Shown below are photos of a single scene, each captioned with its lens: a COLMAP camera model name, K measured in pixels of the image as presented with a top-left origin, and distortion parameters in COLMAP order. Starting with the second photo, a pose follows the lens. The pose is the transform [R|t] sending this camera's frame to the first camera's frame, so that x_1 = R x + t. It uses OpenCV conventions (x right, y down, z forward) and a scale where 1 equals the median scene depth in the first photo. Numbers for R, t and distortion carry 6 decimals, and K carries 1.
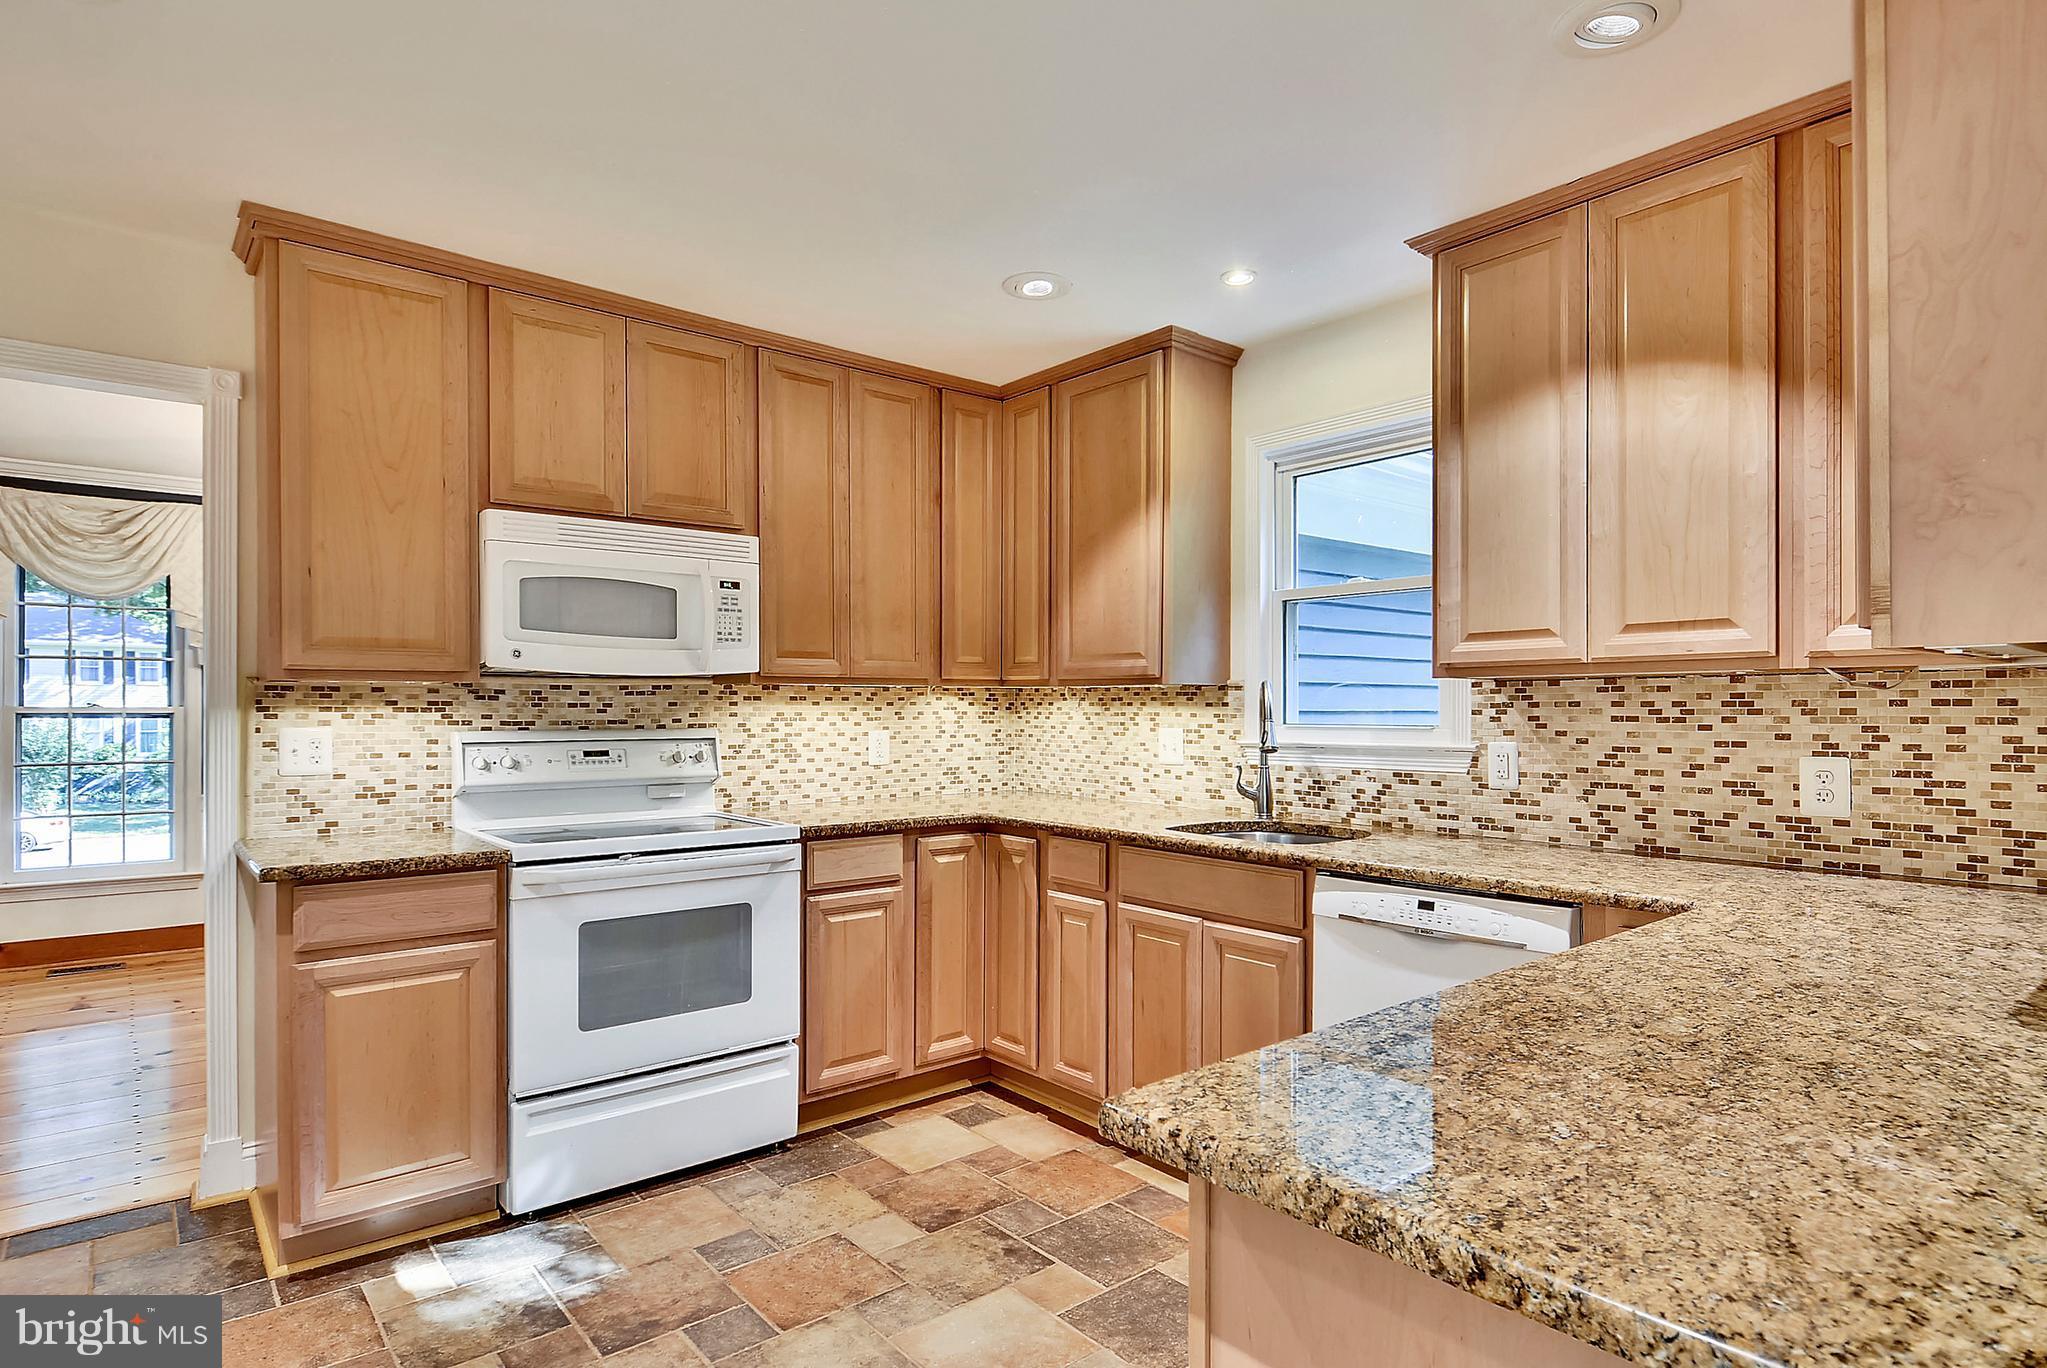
lens RADIAL K [[1089.4, 0, 1017.3], [0, 1089.4, 689.5], [0, 0, 1]] dist [0.004005, -0.000422]
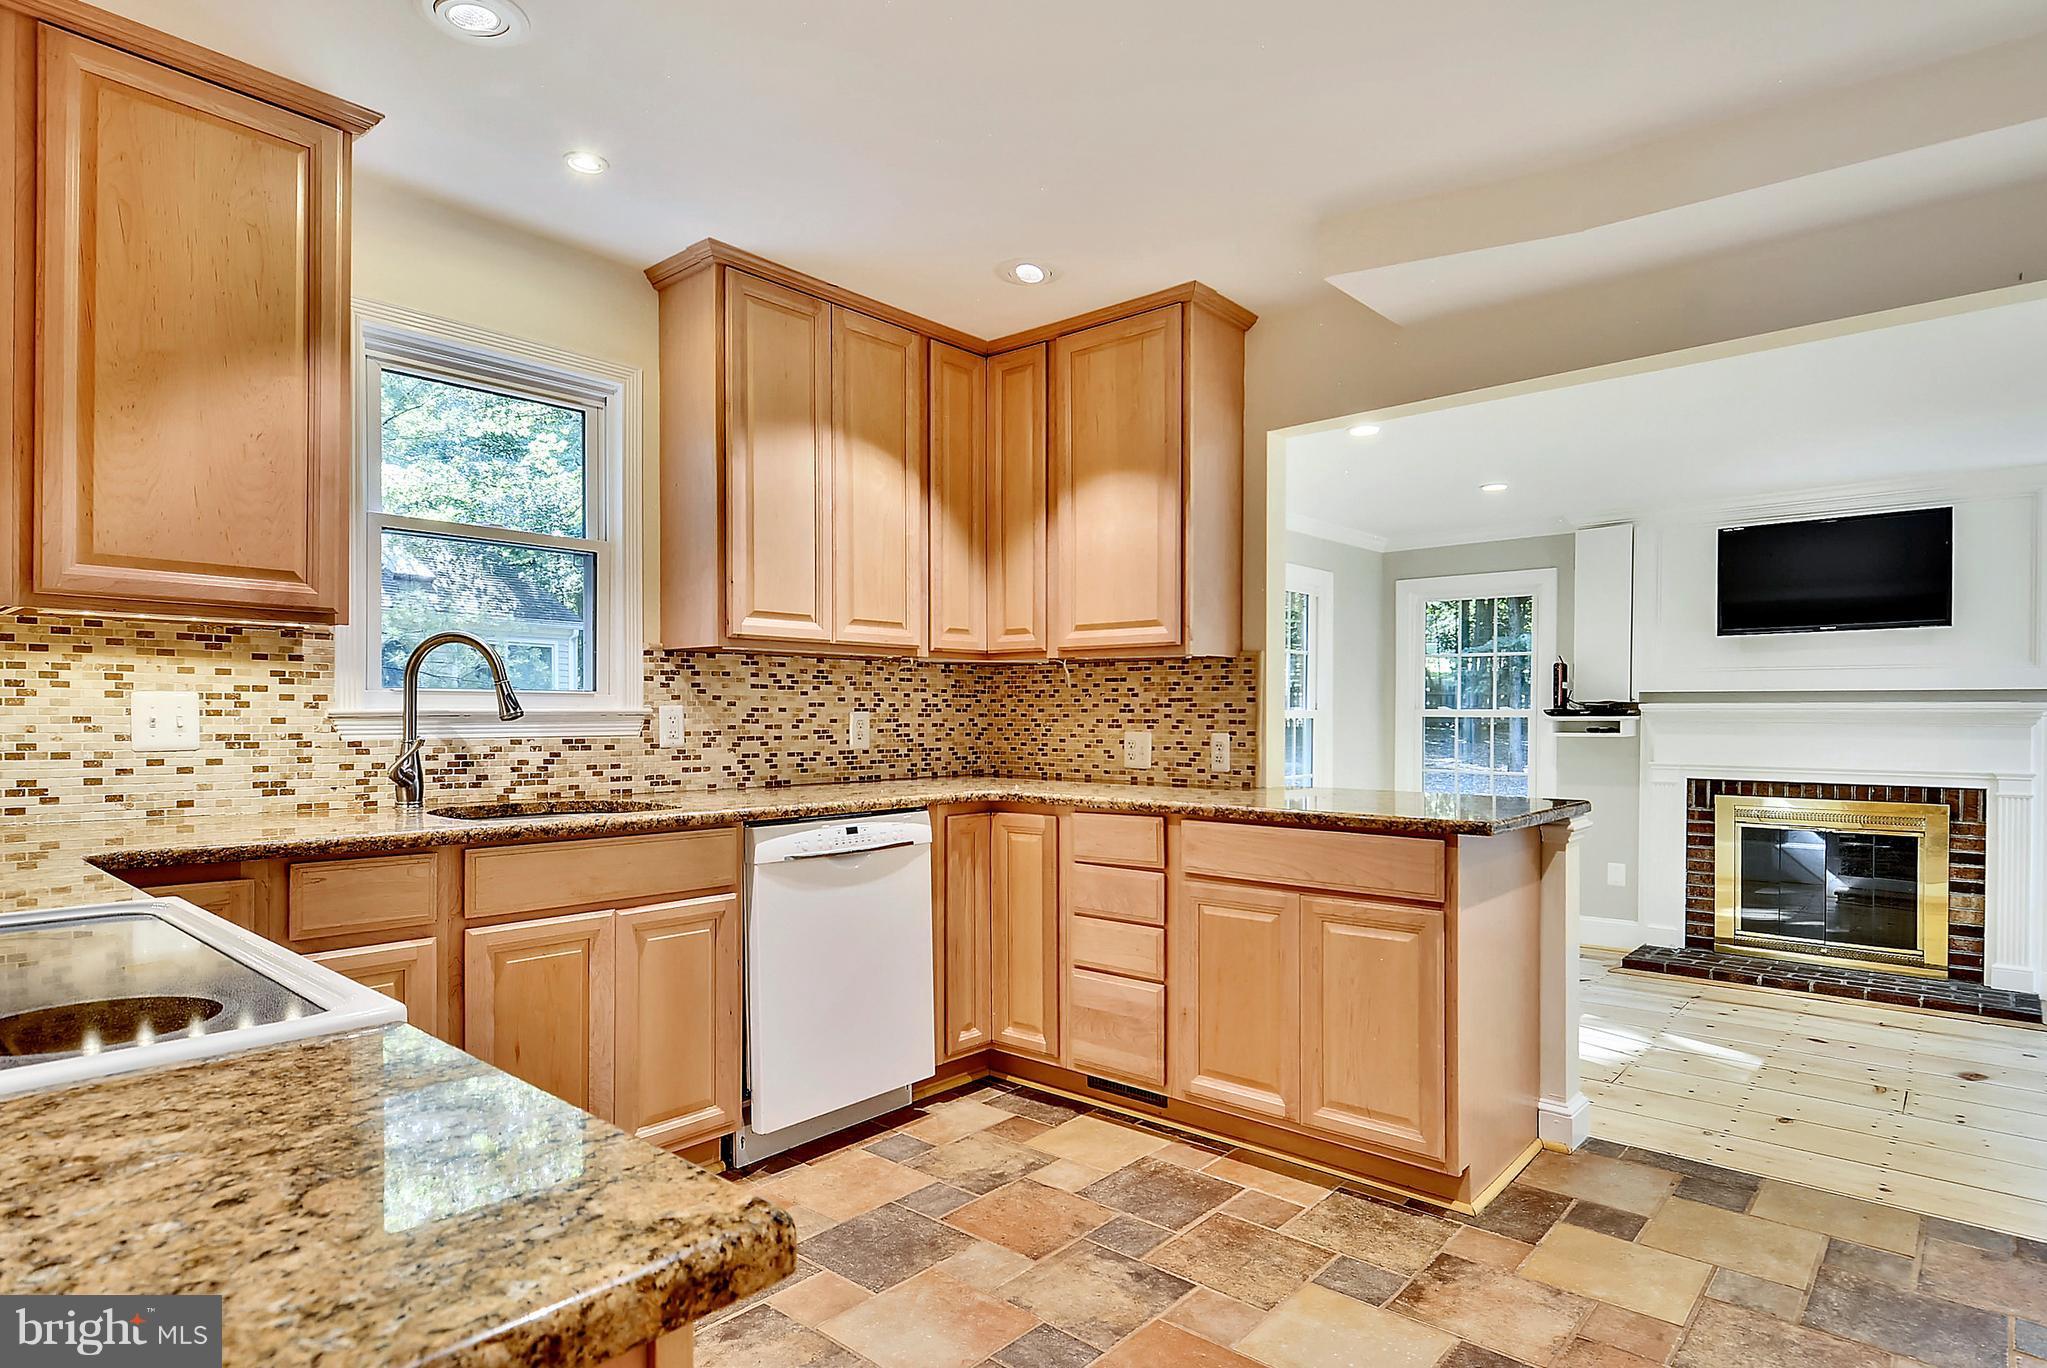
lens RADIAL K [[1089.4, 0, 1047.3], [0, 1089.4, 728.5], [0, 0, 1]] dist [0.004005, -0.000422]
pose [[-0.165005, -0.013580, 0.986199, -0.751635], [-0.021050, 0.999726, 0.010244, 0.054191], [-0.986068, -0.019069, -0.165246, 0.835412]]
